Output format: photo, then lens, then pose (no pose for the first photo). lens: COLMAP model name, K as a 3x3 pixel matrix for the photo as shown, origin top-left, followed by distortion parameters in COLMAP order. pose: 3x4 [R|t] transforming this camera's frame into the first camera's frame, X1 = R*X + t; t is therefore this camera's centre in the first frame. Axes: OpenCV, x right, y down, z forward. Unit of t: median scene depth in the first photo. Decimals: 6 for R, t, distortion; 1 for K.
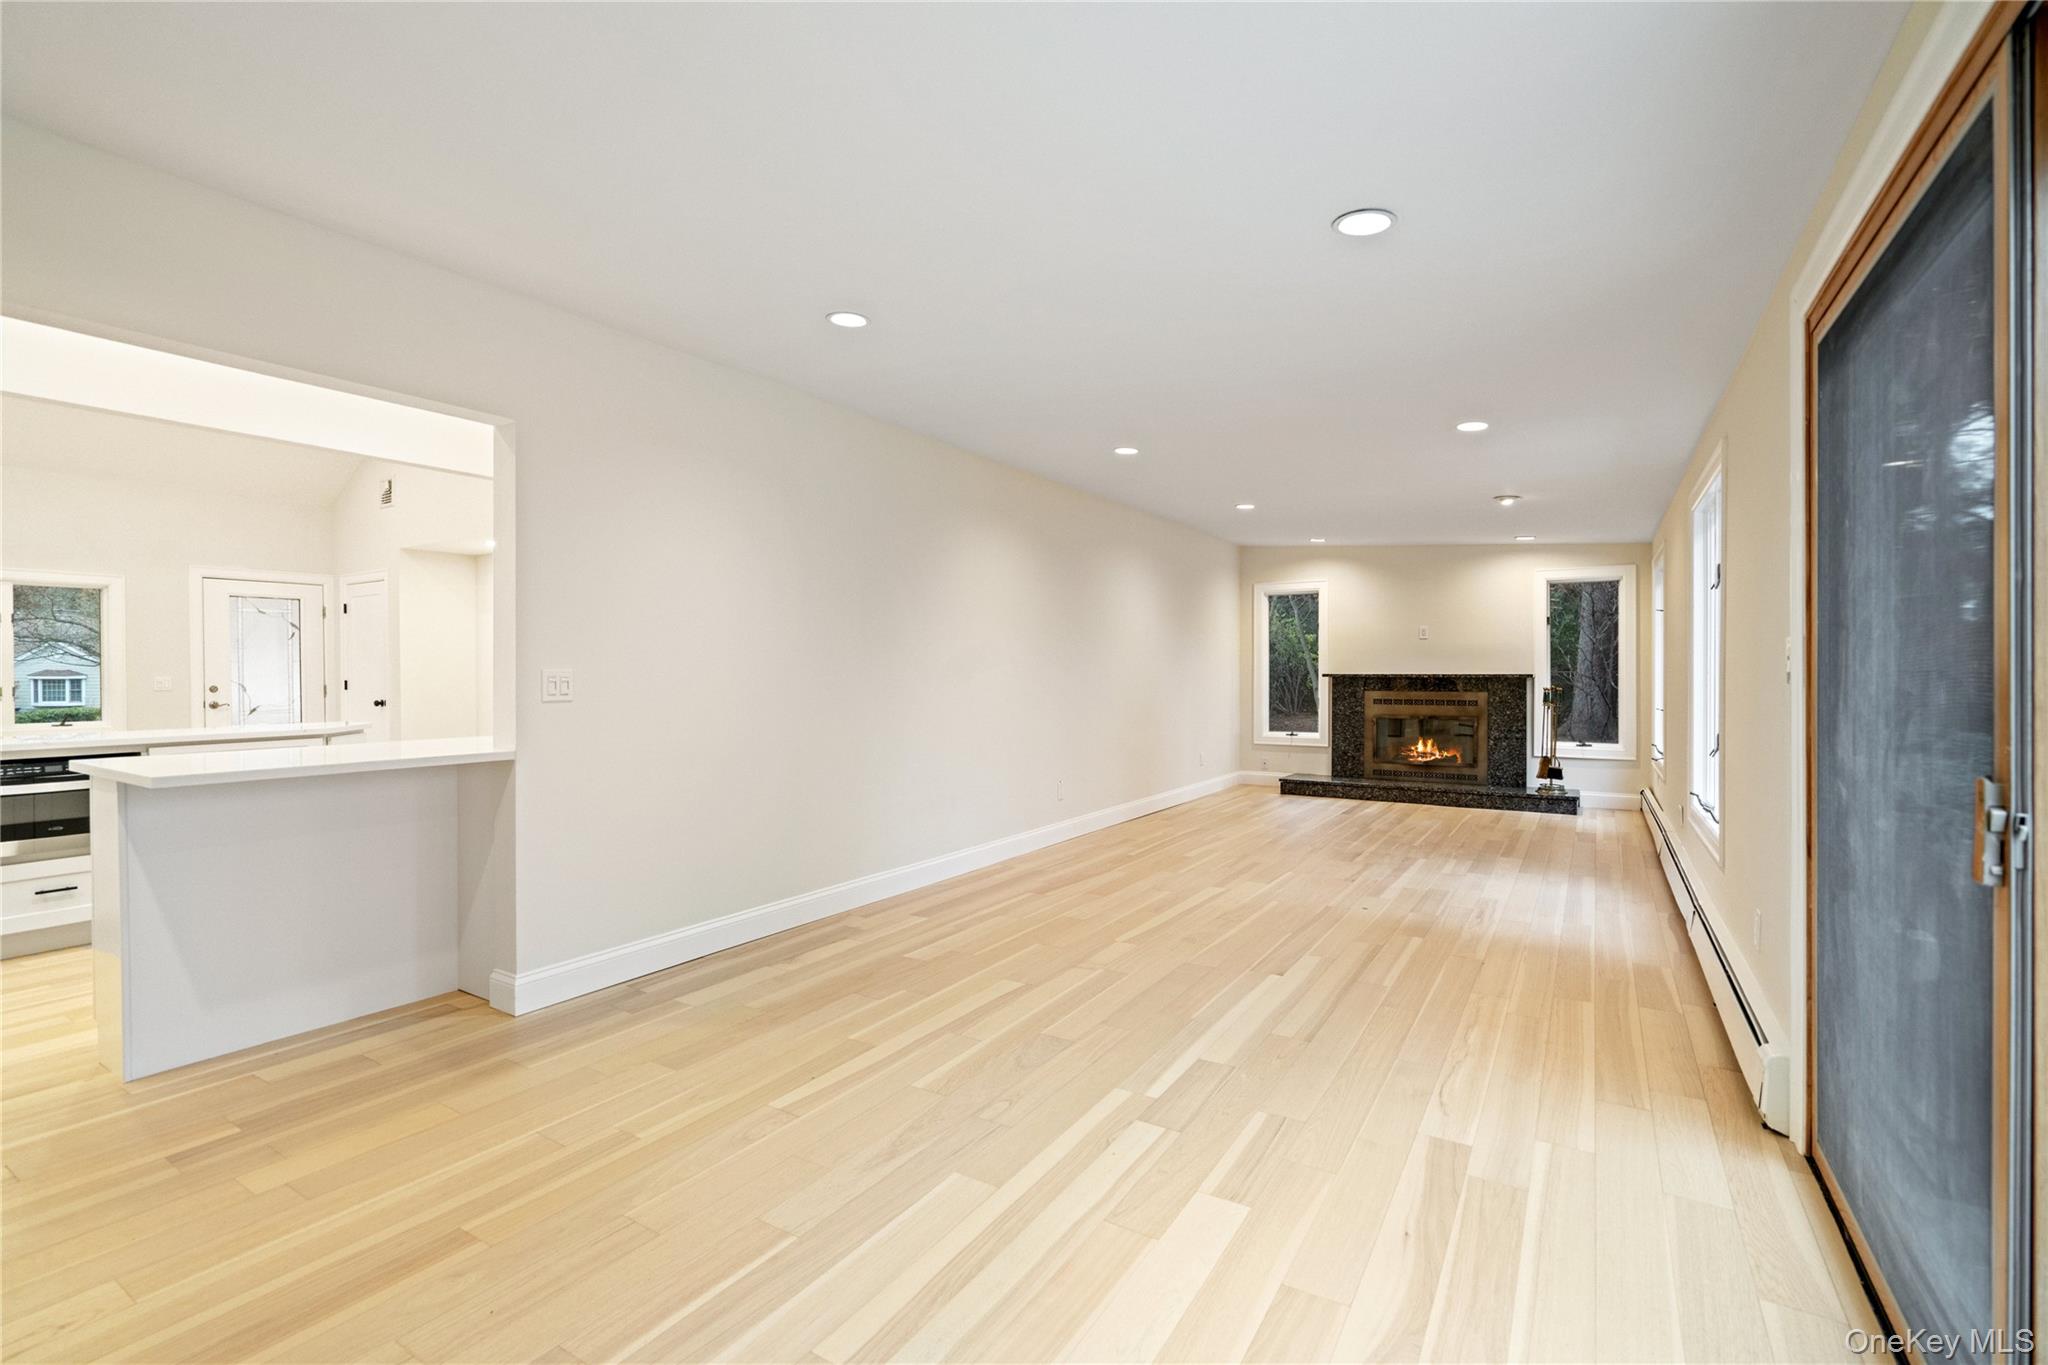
lens RADIAL K [[919.5, 0, 1000.8], [0, 919.5, 678.9], [0, 0, 1]] dist [-0.003365, 0.000416]
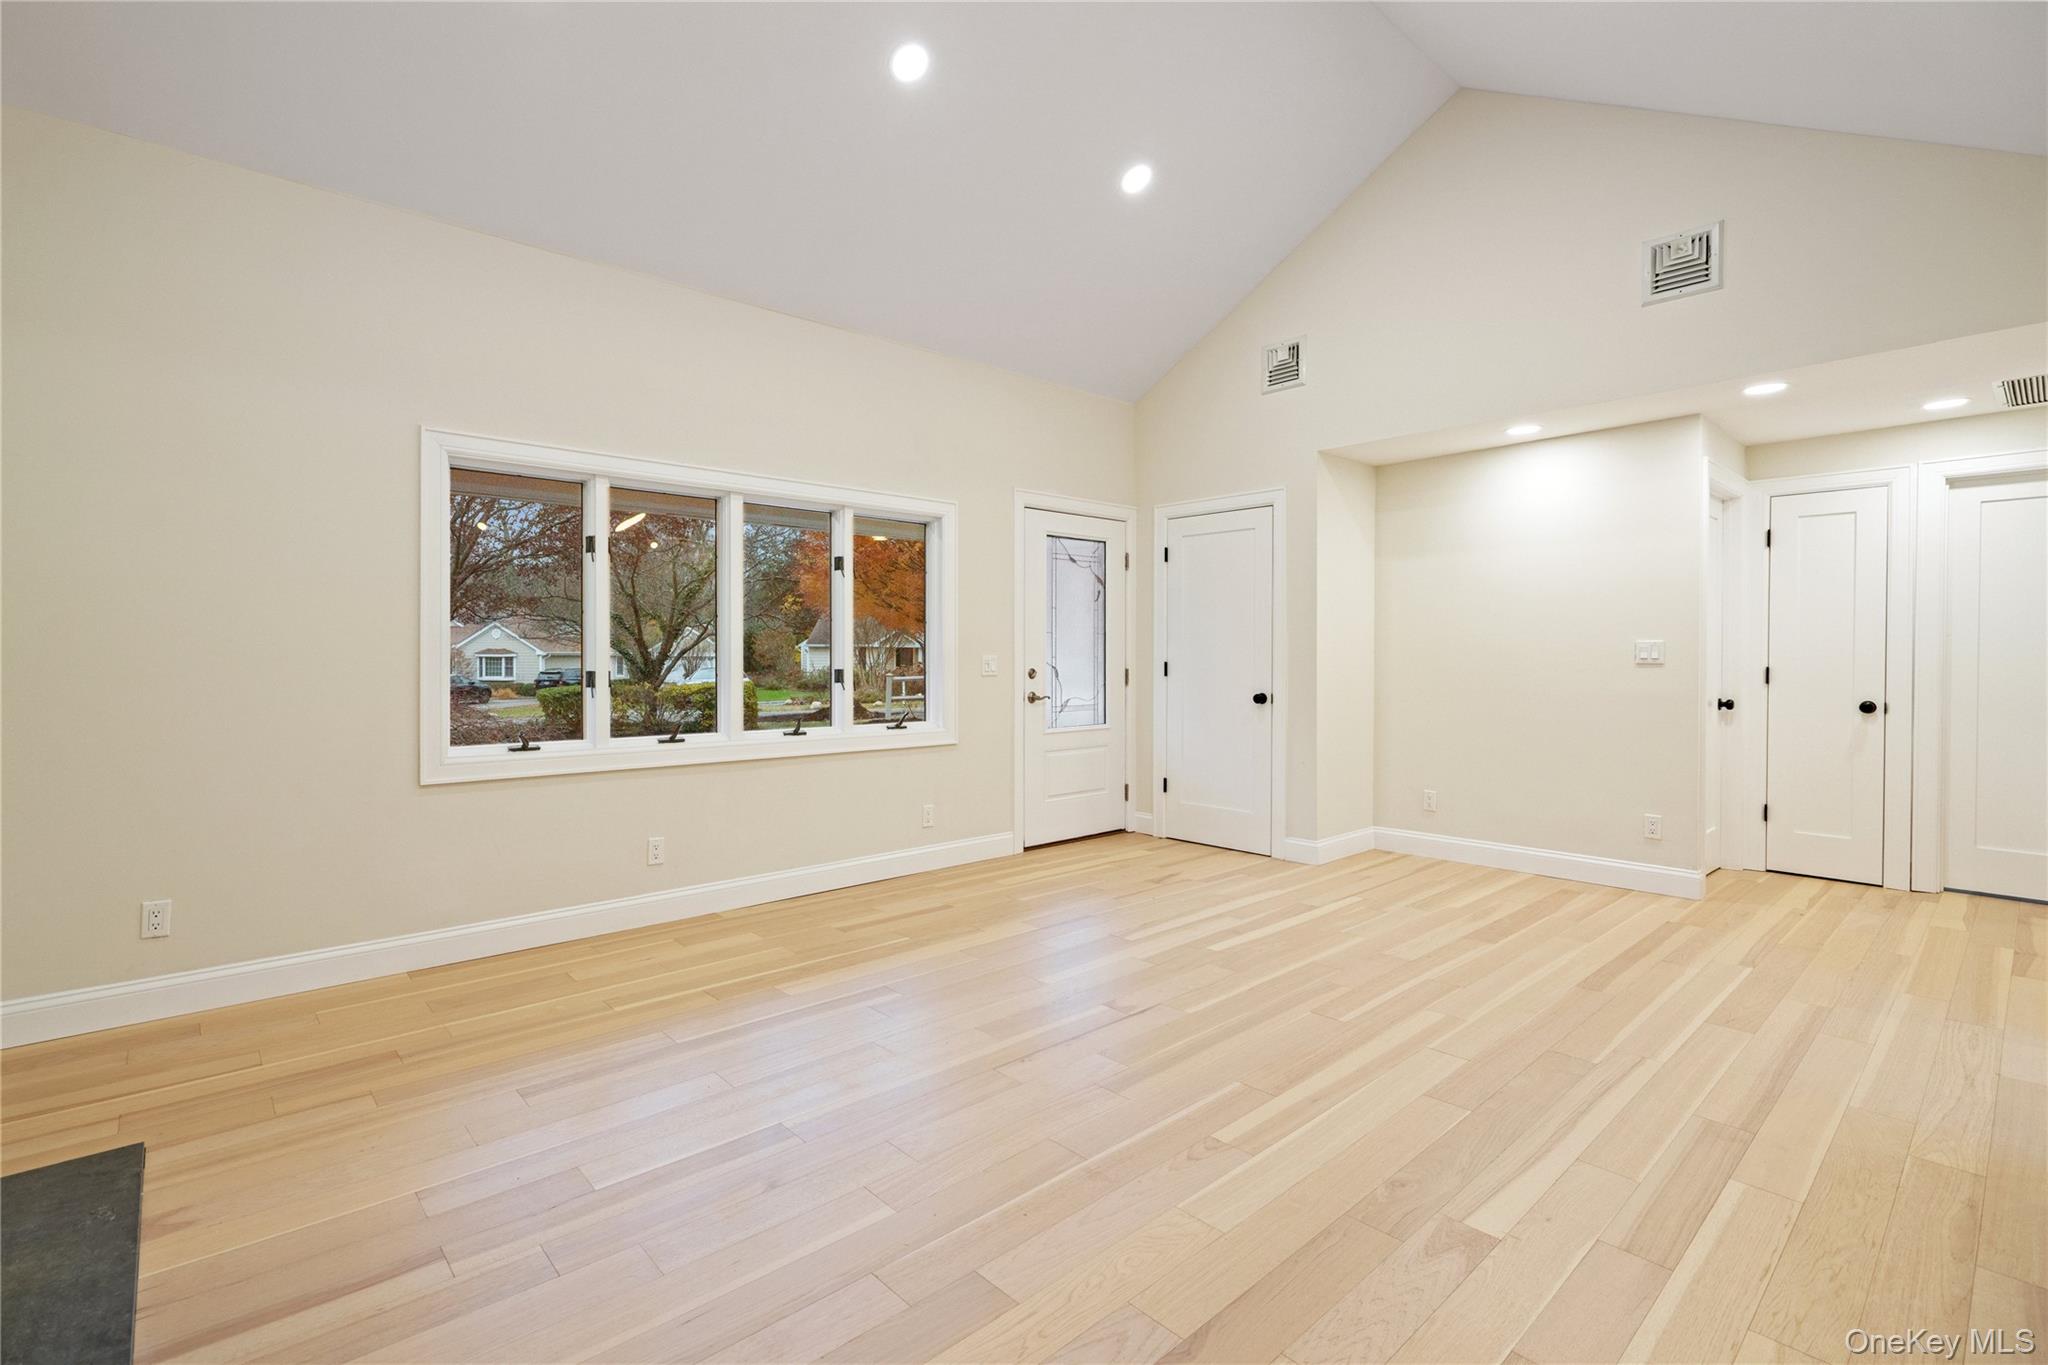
lens RADIAL K [[933.4, 0, 1003.0], [0, 933.4, 672.5], [0, 0, 1]] dist [-0.003575, 0.000304]
pose [[0.964019, 0.010791, -0.265613, -0.706310], [-0.007676, 0.999889, 0.012762, 0.001696], [0.265721, -0.010264, 0.963995, 0.339029]]
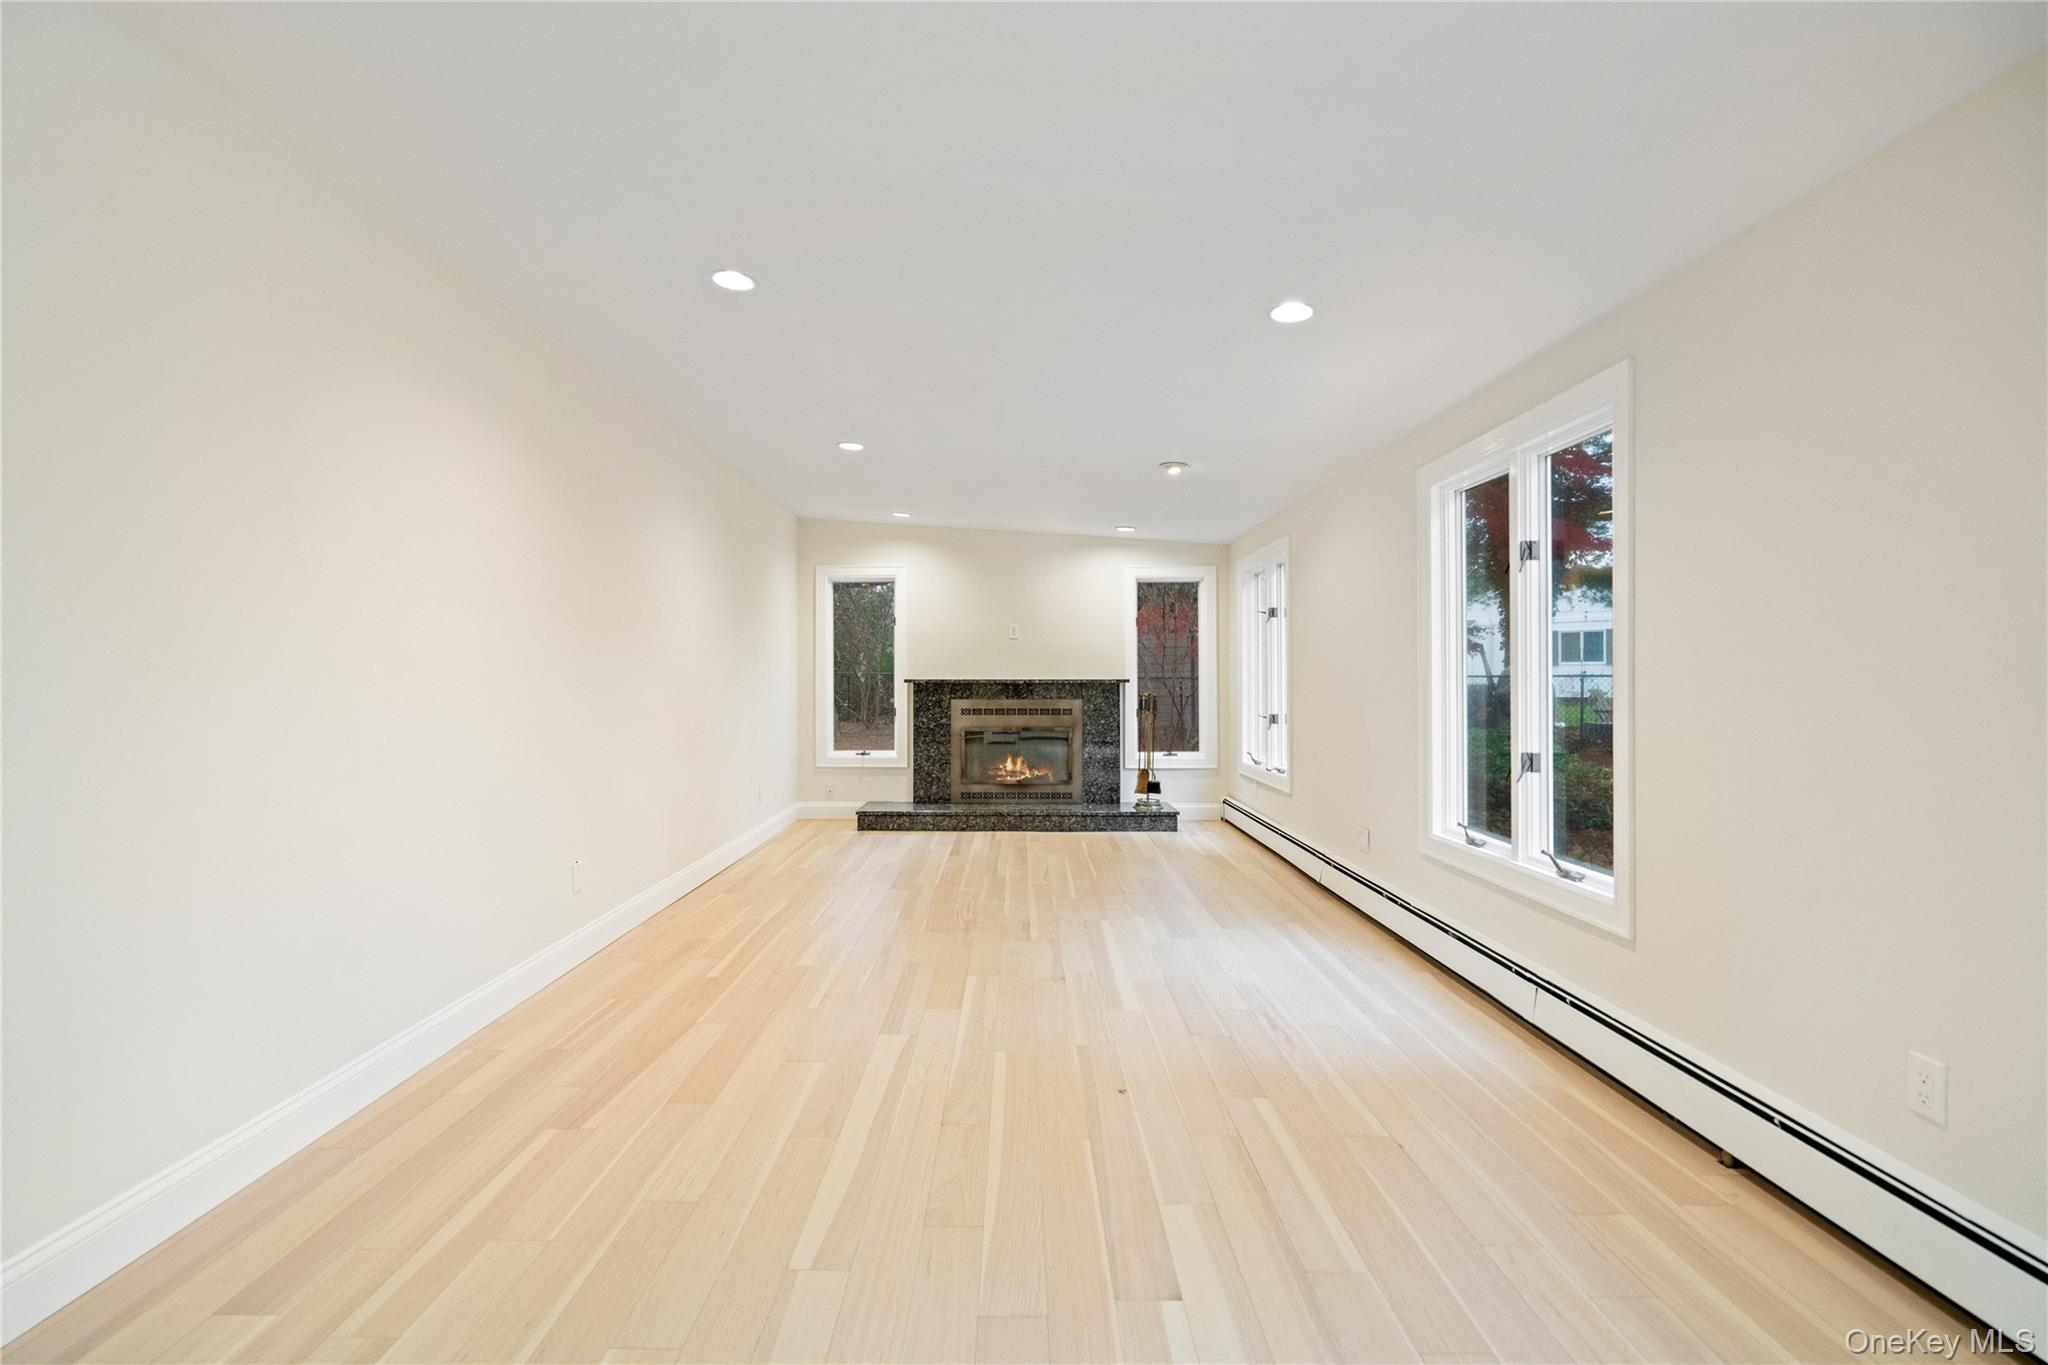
lens RADIAL K [[929.4, 0, 1008.3], [0, 929.4, 673.9], [0, 0, 1]] dist [-0.002145, 0.000165]
pose [[0.845342, 0.003191, 0.534216, -0.014963], [0.002949, 0.999939, -0.010639, -0.000920], [-0.534217, 0.010569, 0.845281, 0.272845]]
